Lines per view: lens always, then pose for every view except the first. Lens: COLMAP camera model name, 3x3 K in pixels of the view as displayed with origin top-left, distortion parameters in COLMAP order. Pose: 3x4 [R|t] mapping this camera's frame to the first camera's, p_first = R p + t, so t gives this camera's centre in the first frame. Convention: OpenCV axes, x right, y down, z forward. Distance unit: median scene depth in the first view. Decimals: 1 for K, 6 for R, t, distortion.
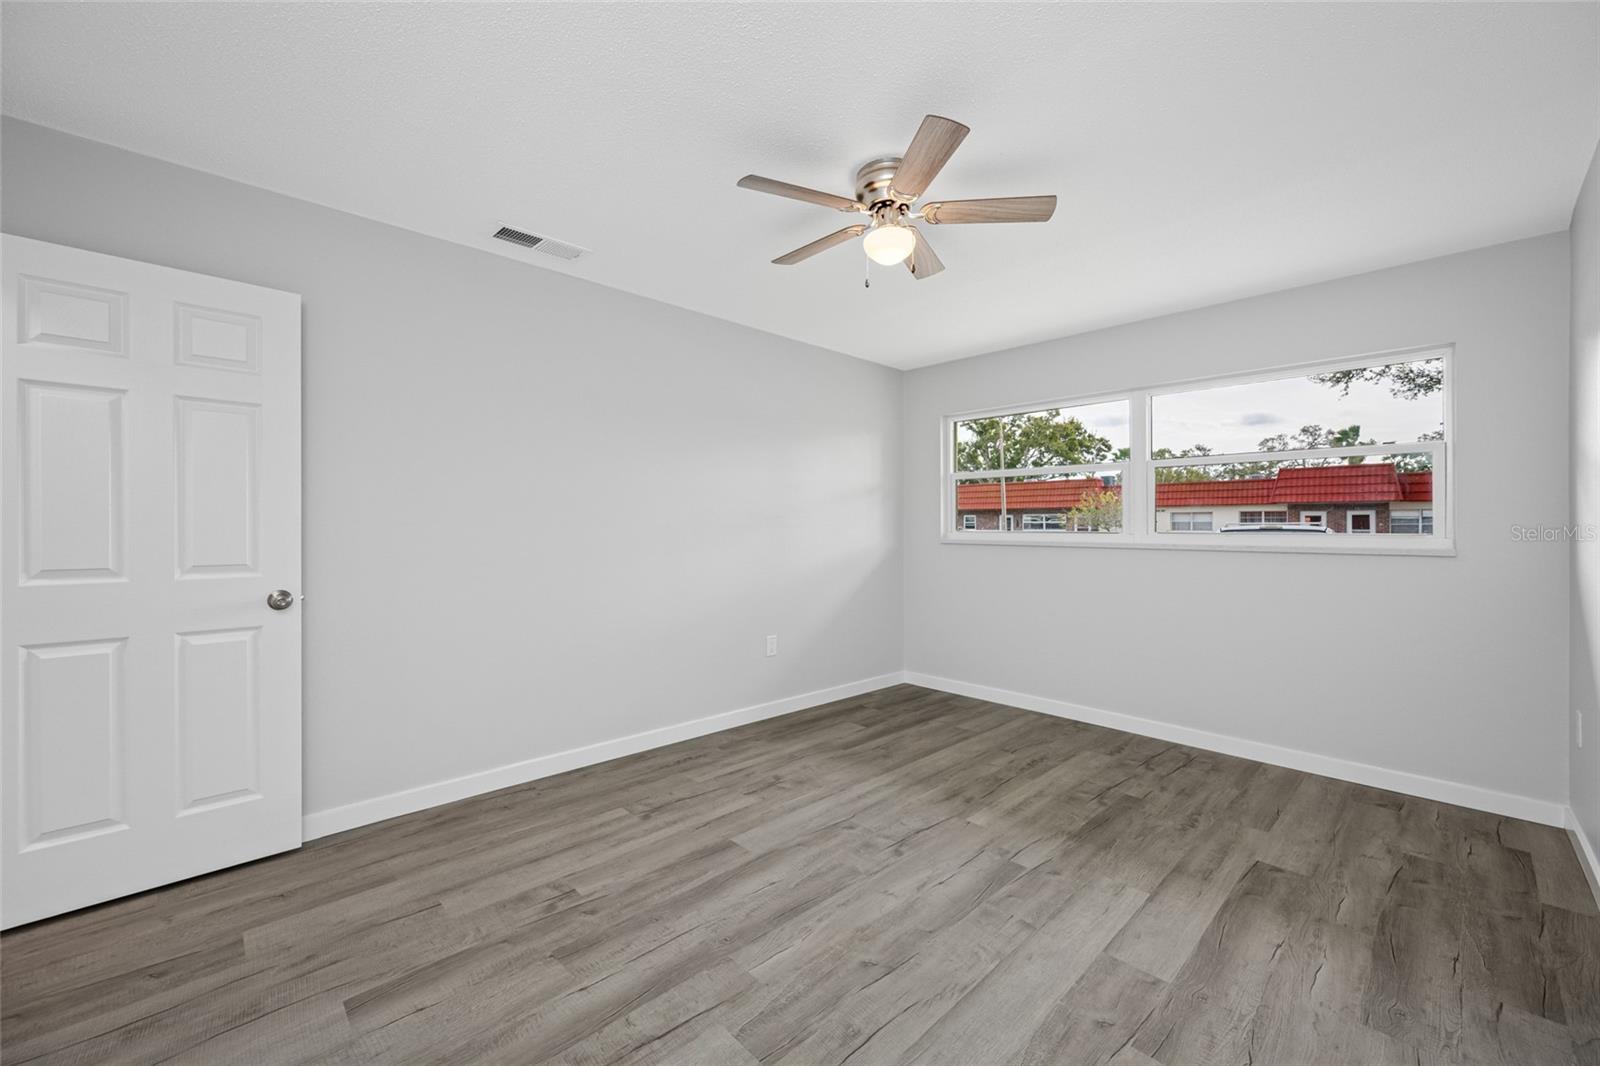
lens RADIAL K [[632.7, 0, 804.6], [0, 632.7, 521.3], [0, 0, 1]] dist [-0.000270, 0.000158]
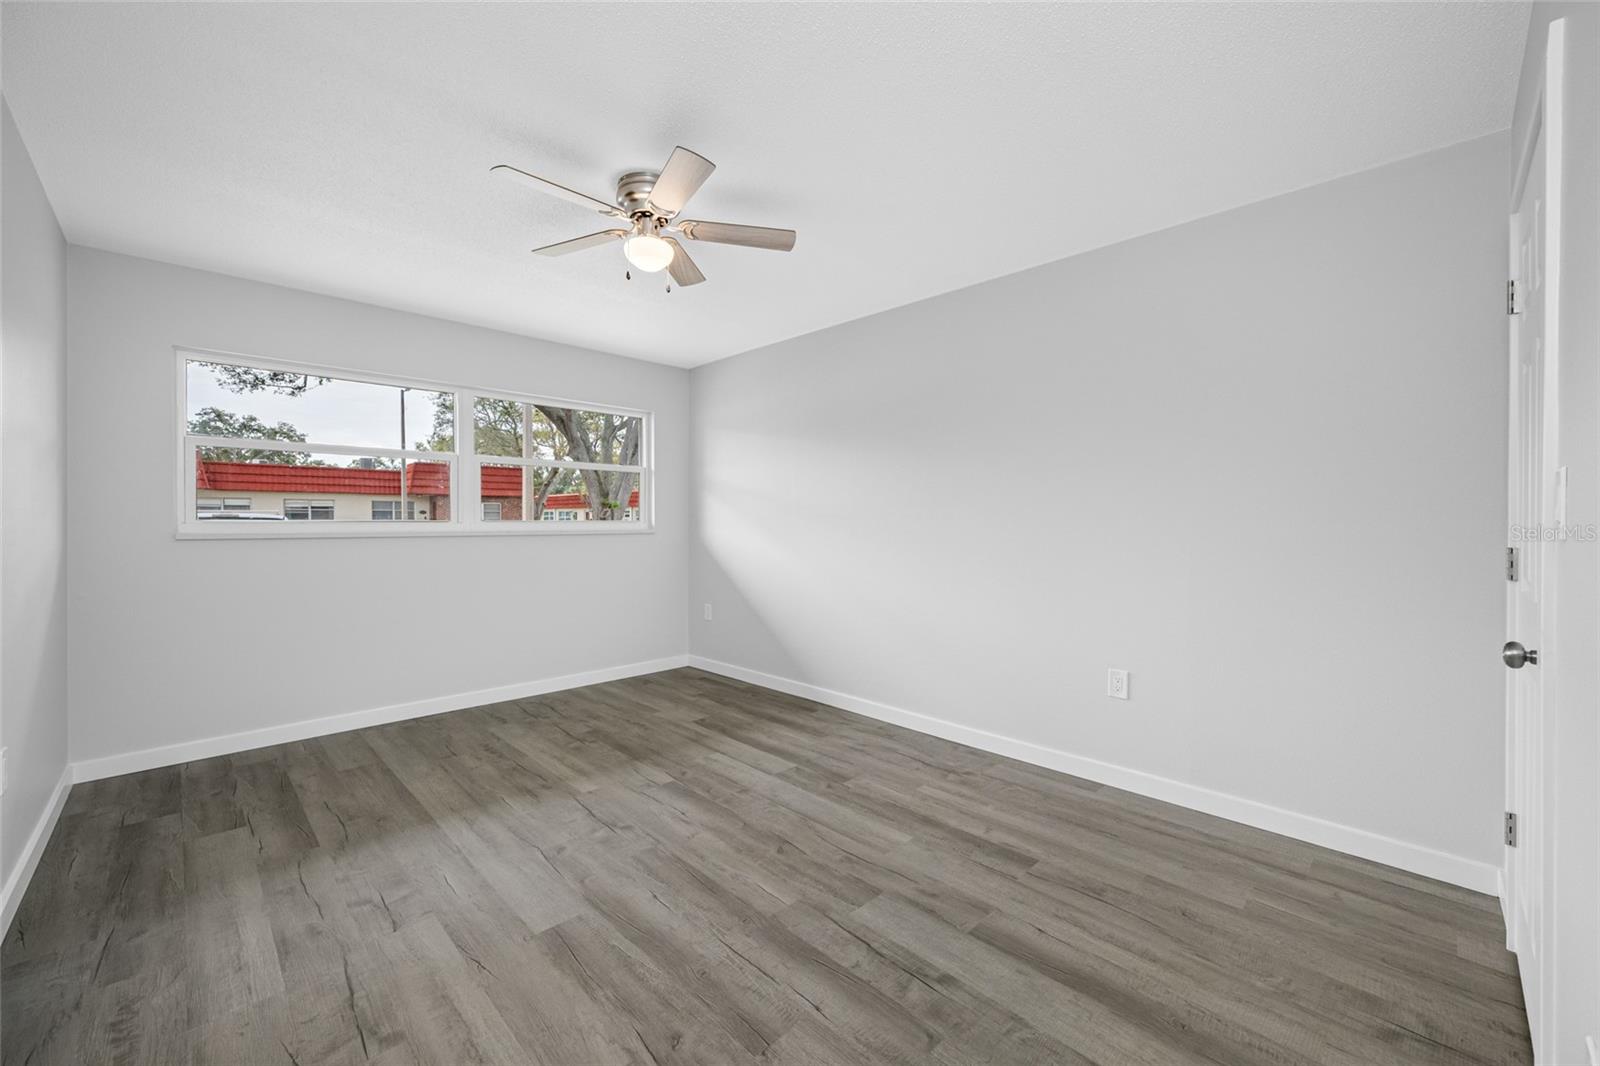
lens RADIAL K [[632.7, 0, 801.7], [0, 632.7, 536.9], [0, 0, 1]] dist [-0.000270, 0.000158]
pose [[-0.010567, -0.031476, 0.999449, -0.873323], [-0.011843, 0.999438, 0.031350, 0.007445], [-0.999874, -0.011505, -0.010934, 0.718048]]
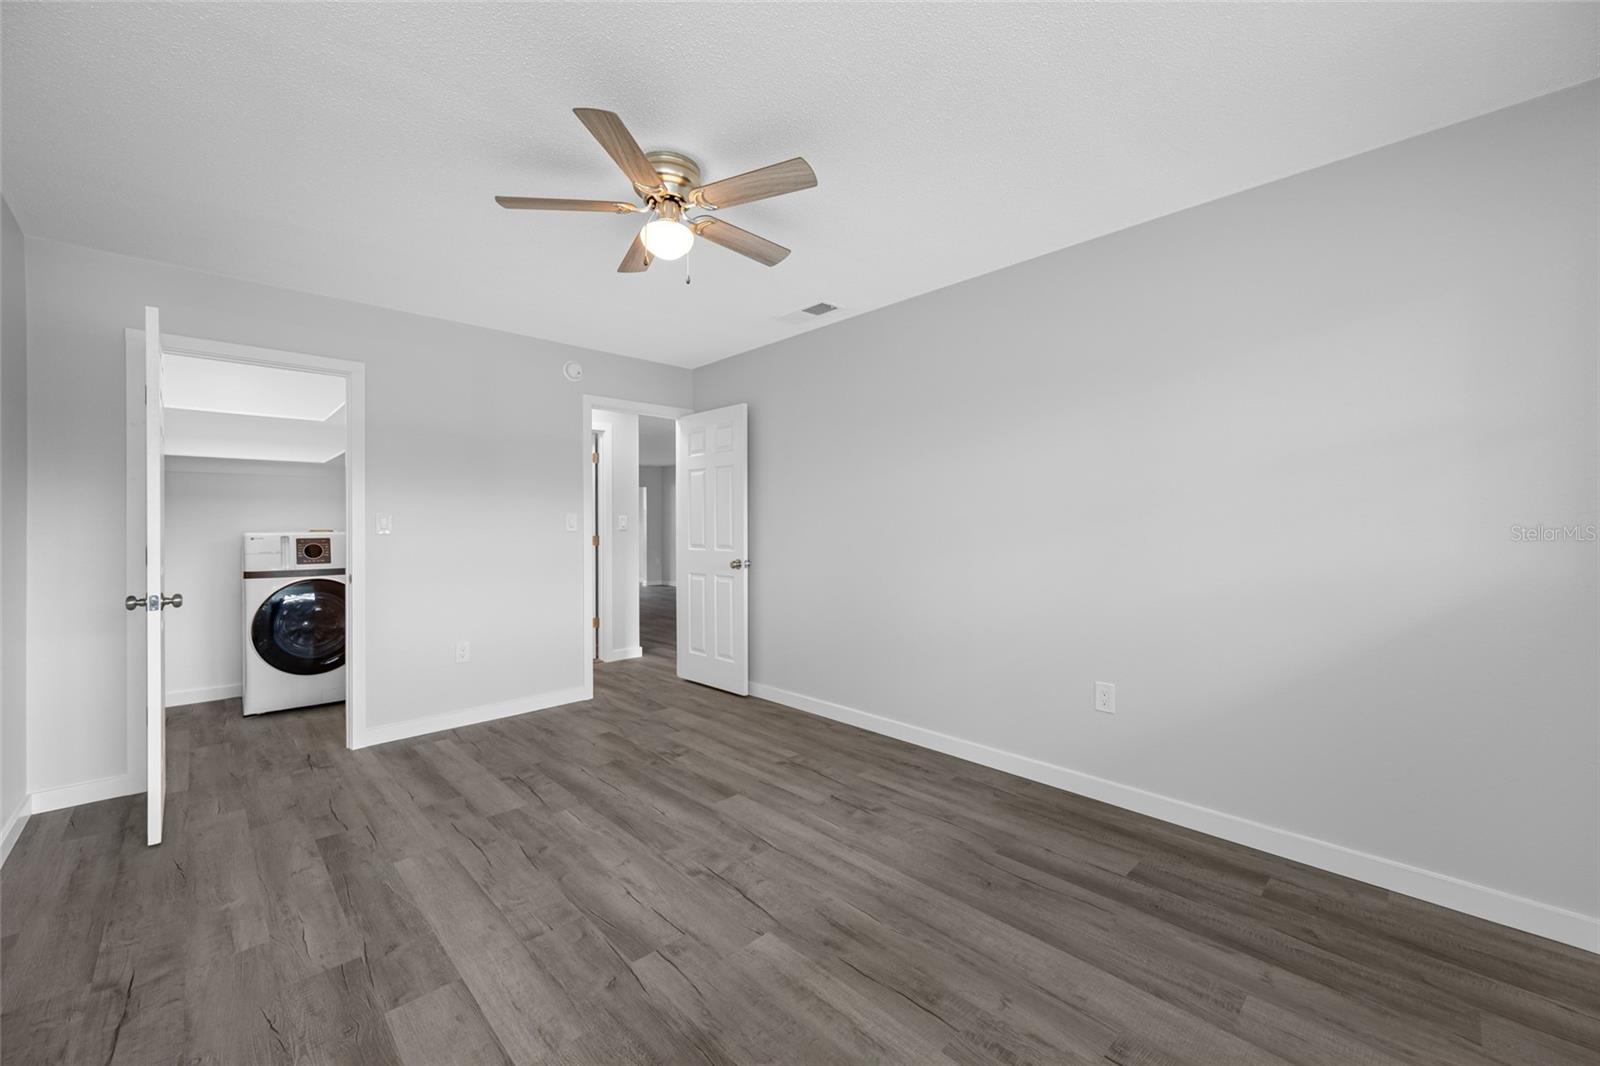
lens RADIAL K [[632.7, 0, 803.9], [0, 632.7, 533.8], [0, 0, 1]] dist [-0.000270, 0.000158]
pose [[0.003415, 0.008732, -0.999956, 1.067649], [0.015928, 0.999835, 0.008785, 0.015074], [0.999867, -0.015957, 0.003276, 1.151238]]
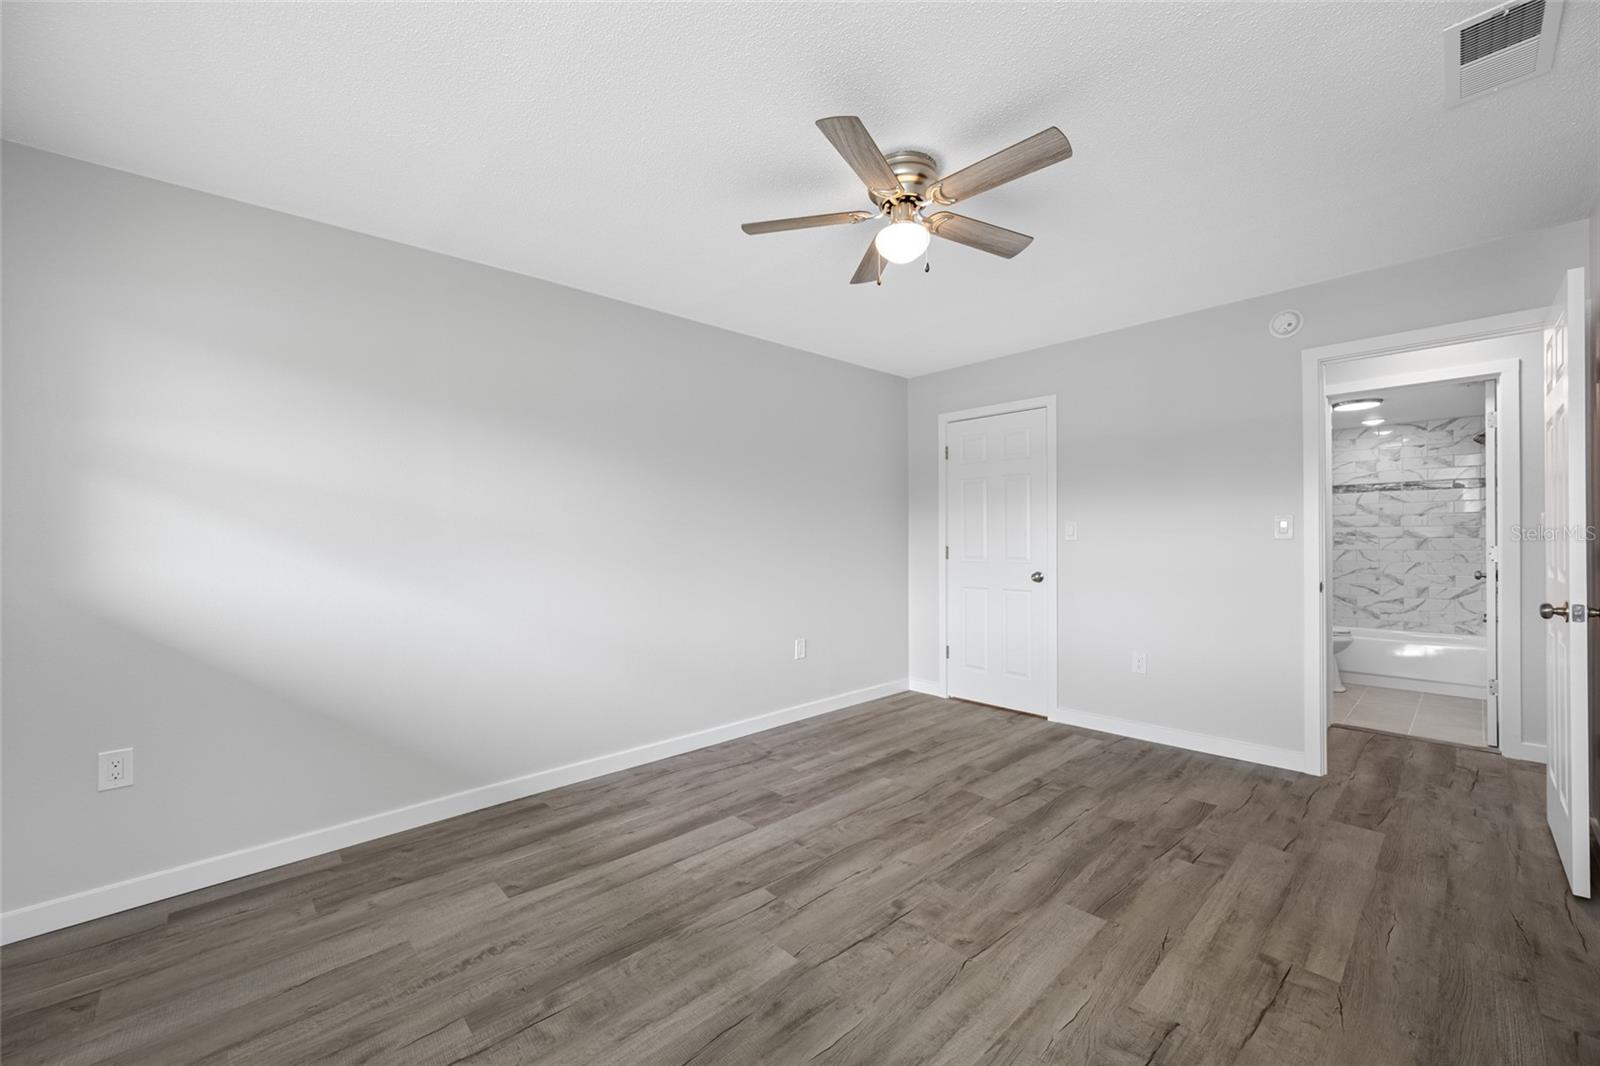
lens RADIAL K [[632.7, 0, 798.7], [0, 632.7, 536.7], [0, 0, 1]] dist [-0.000270, 0.000158]
pose [[-0.999793, 0.004180, 0.019892, 0.263139], [0.003990, 0.999946, -0.009588, 0.017536], [-0.019931, -0.009507, -0.999756, 1.865895]]
